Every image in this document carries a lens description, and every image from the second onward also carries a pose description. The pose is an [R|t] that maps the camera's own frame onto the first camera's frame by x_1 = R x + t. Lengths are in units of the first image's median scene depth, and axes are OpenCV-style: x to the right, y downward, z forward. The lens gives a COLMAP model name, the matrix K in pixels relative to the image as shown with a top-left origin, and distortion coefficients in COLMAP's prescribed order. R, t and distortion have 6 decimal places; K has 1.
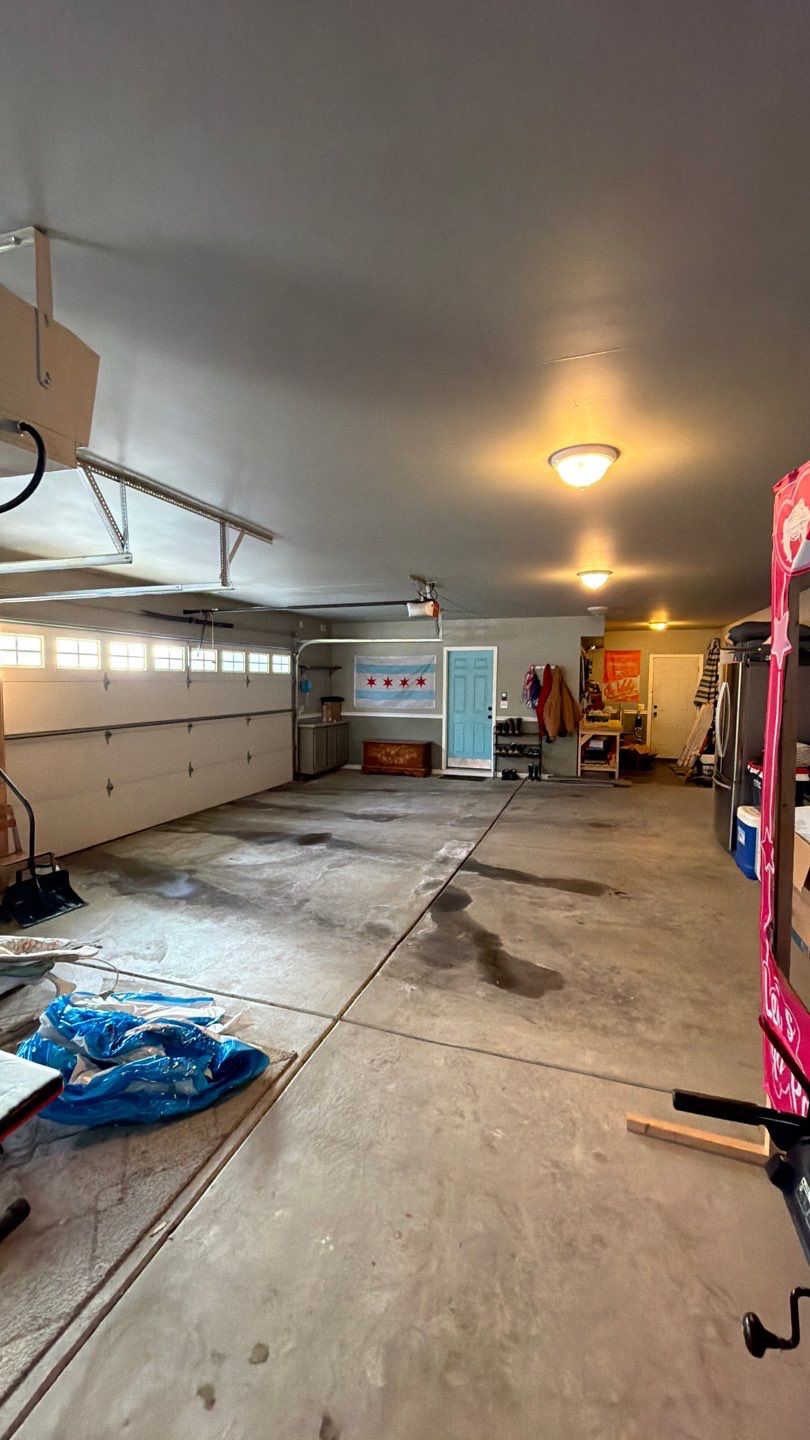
lens RADIAL K [[569.2, 0, 401.0], [0, 569.2, 710.9], [0, 0, 1]] dist [0.000093, -0.000313]
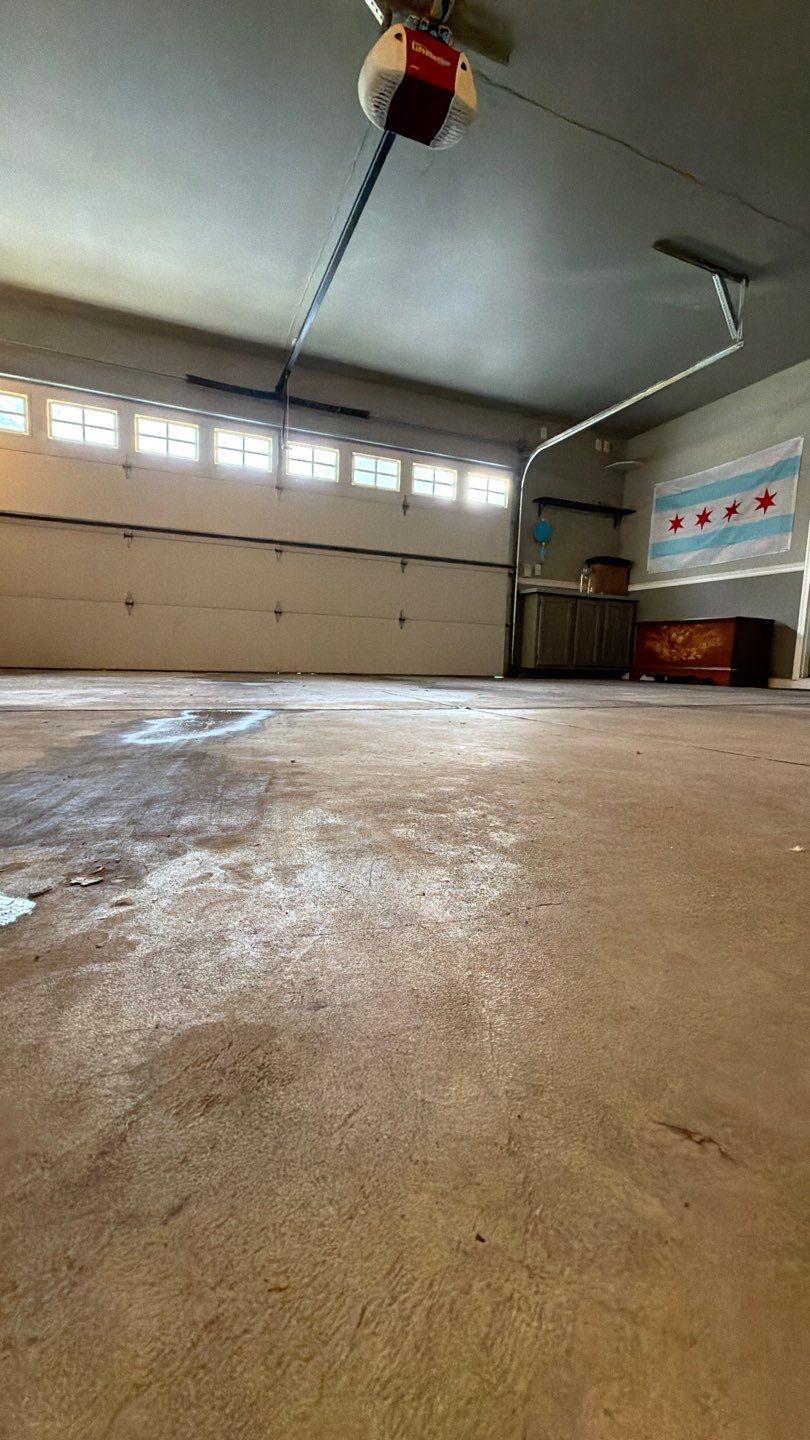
lens RADIAL K [[569.2, 0, 405.7], [0, 569.2, 718.3], [0, 0, 1]] dist [0.000093, -0.000313]
pose [[0.672228, 0.099255, -0.733660, 0.267718], [-0.067848, 0.995061, 0.072452, 0.158051], [0.737228, 0.001073, 0.675643, 0.557712]]
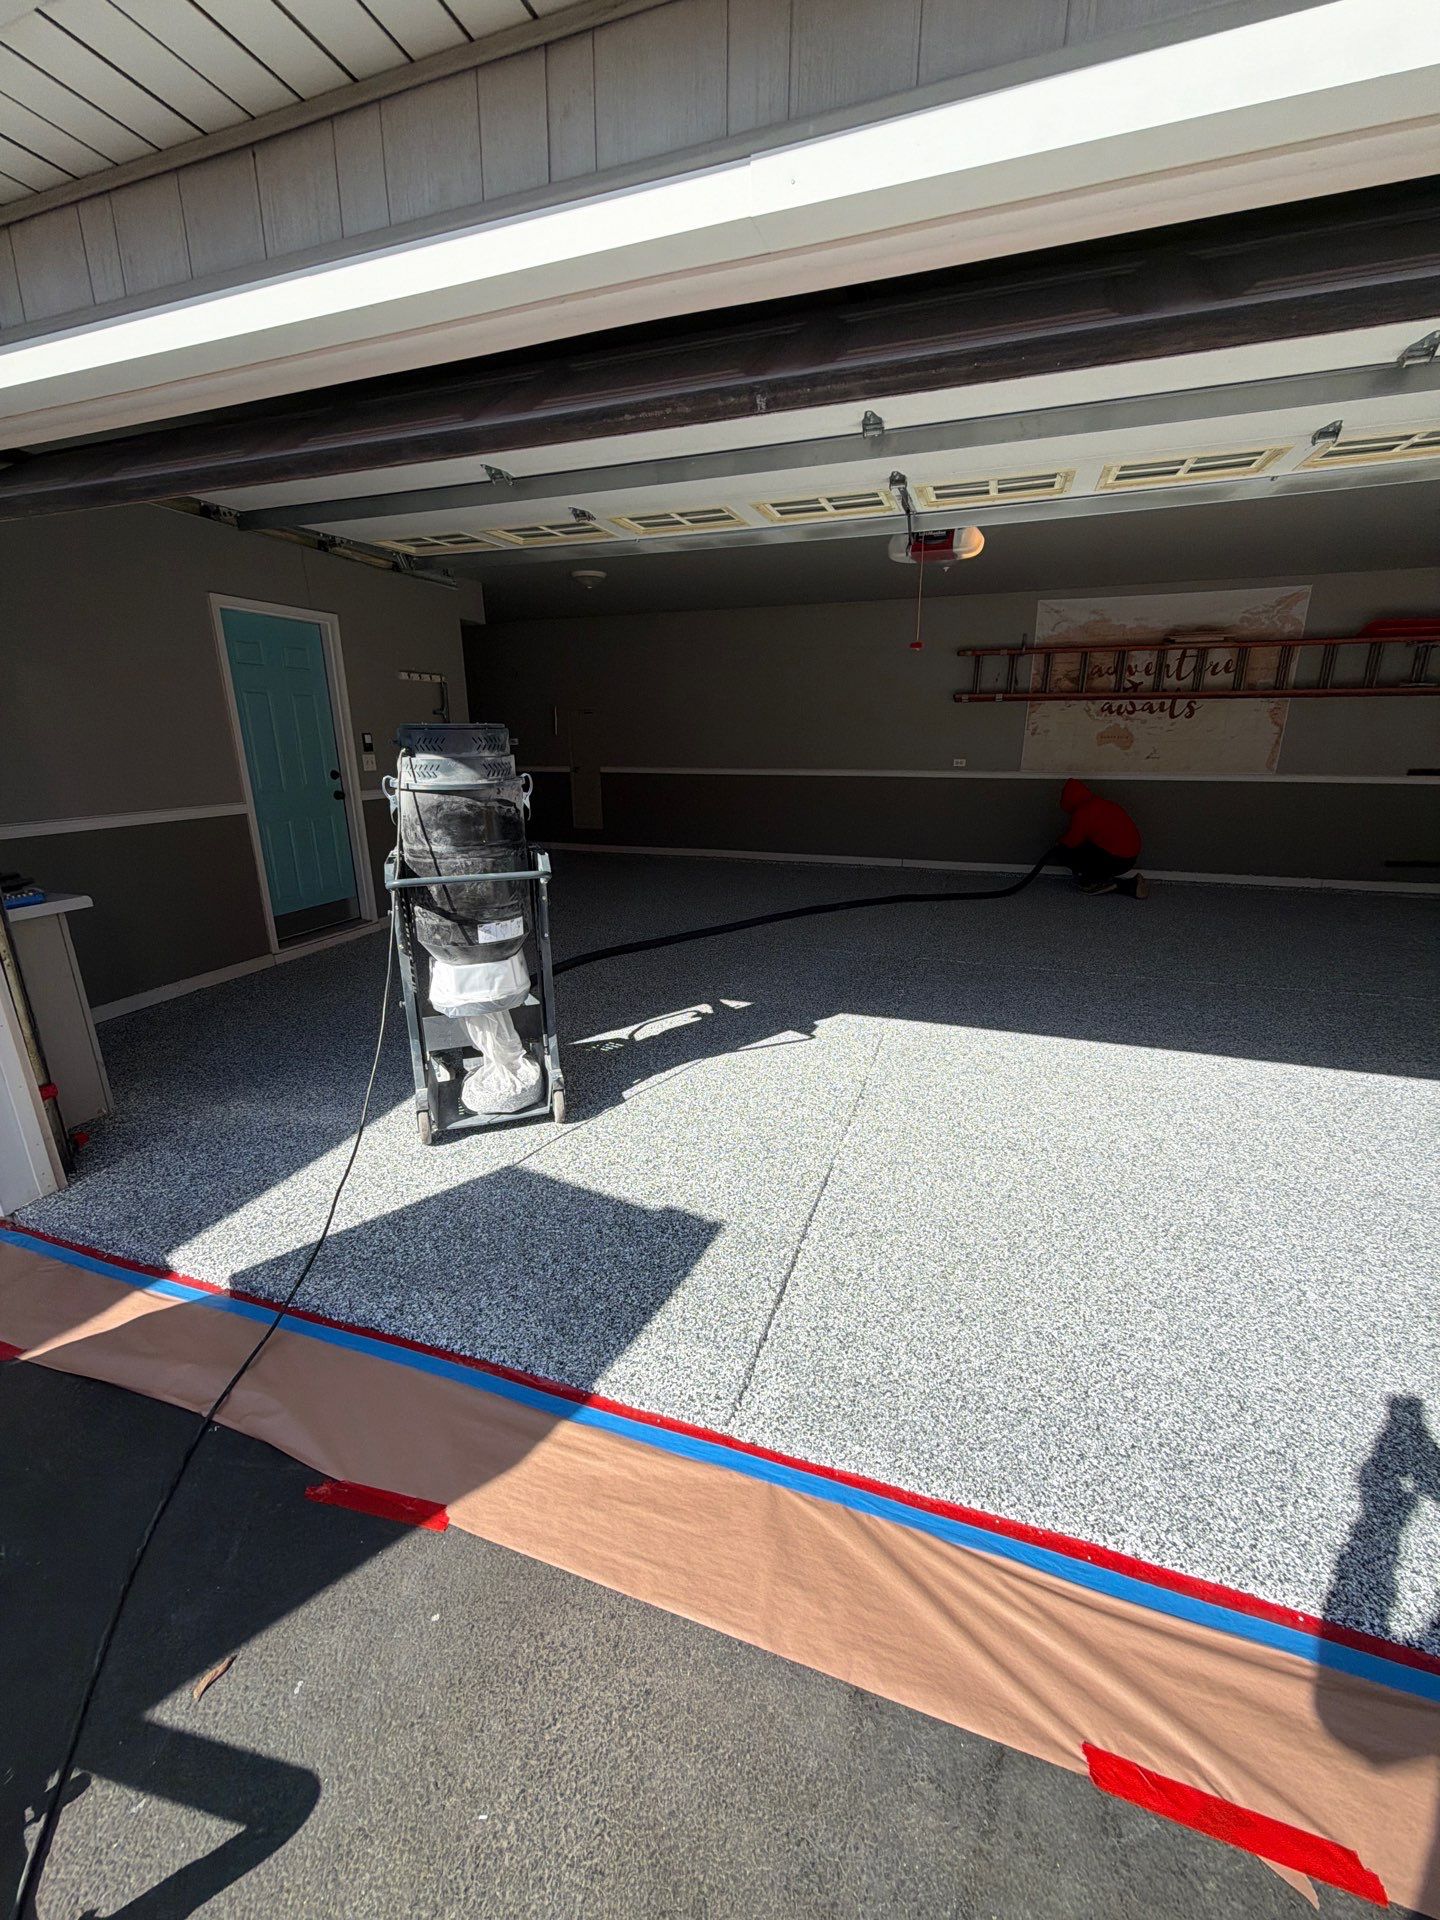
lens RADIAL K [[770.1, 0, 720.6], [0, 770.1, 957.7], [0, 0, 1]] dist [0.003202, 0.000012]
pose [[-0.000732, -0.291355, 0.956615, -0.525768], [0.057808, 0.955003, 0.290909, -0.029784], [-0.998327, 0.055513, 0.016143, 0.900003]]
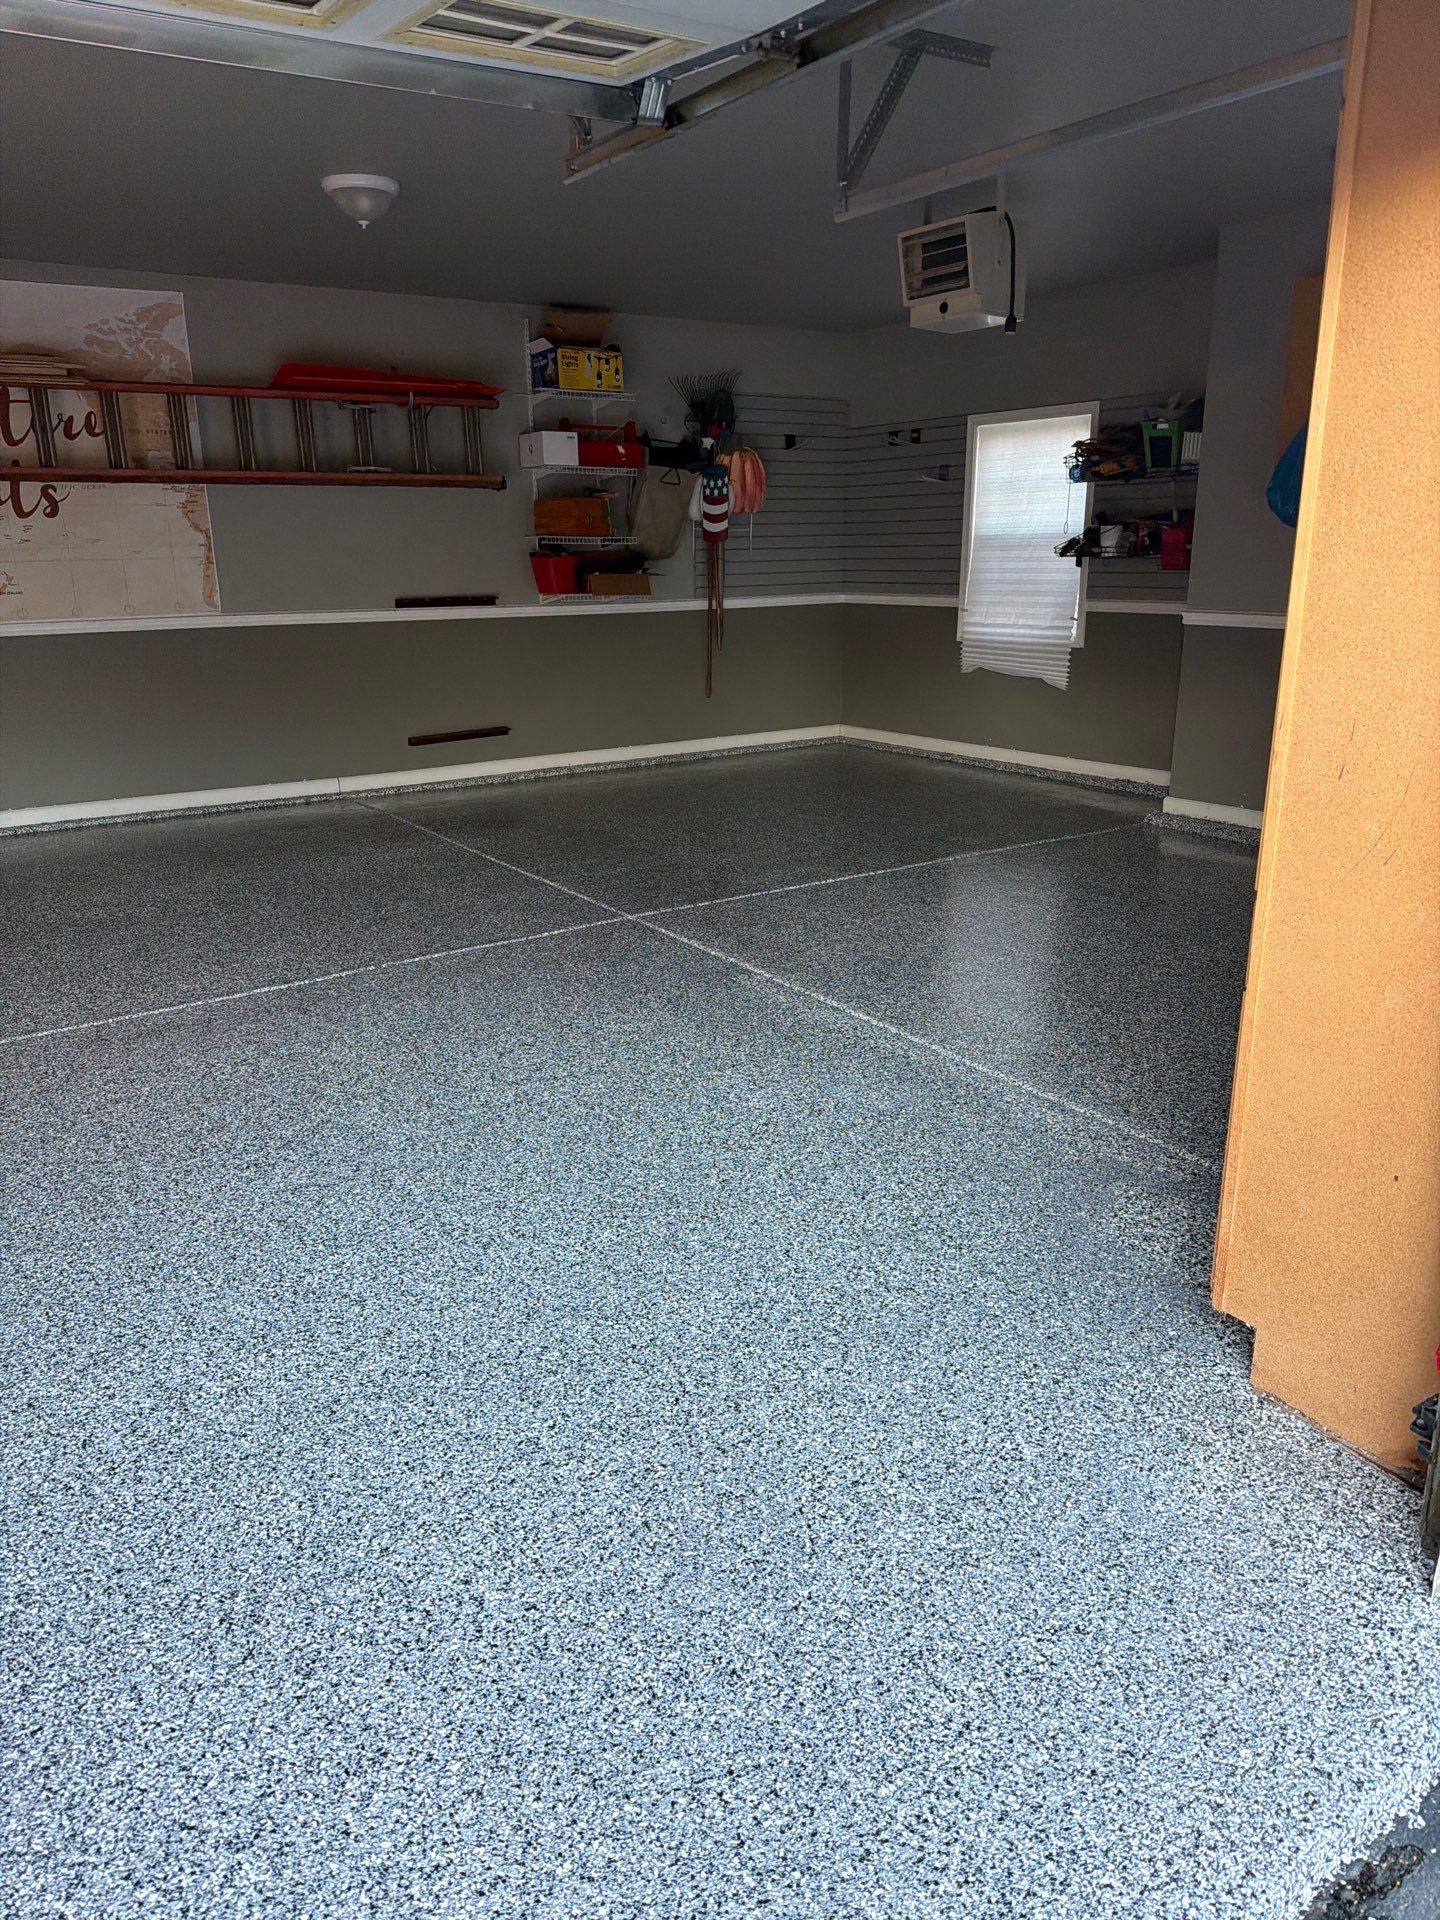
lens RADIAL K [[1353.0, 0, 719.2], [0, 1353.0, 958.2], [0, 0, 1]] dist [0.061008, -0.065931]
pose [[-0.805420, -0.172385, 0.567082, -0.458290], [0.039241, 0.939162, 0.341226, -0.020749], [-0.591404, 0.297083, -0.749655, 0.833902]]
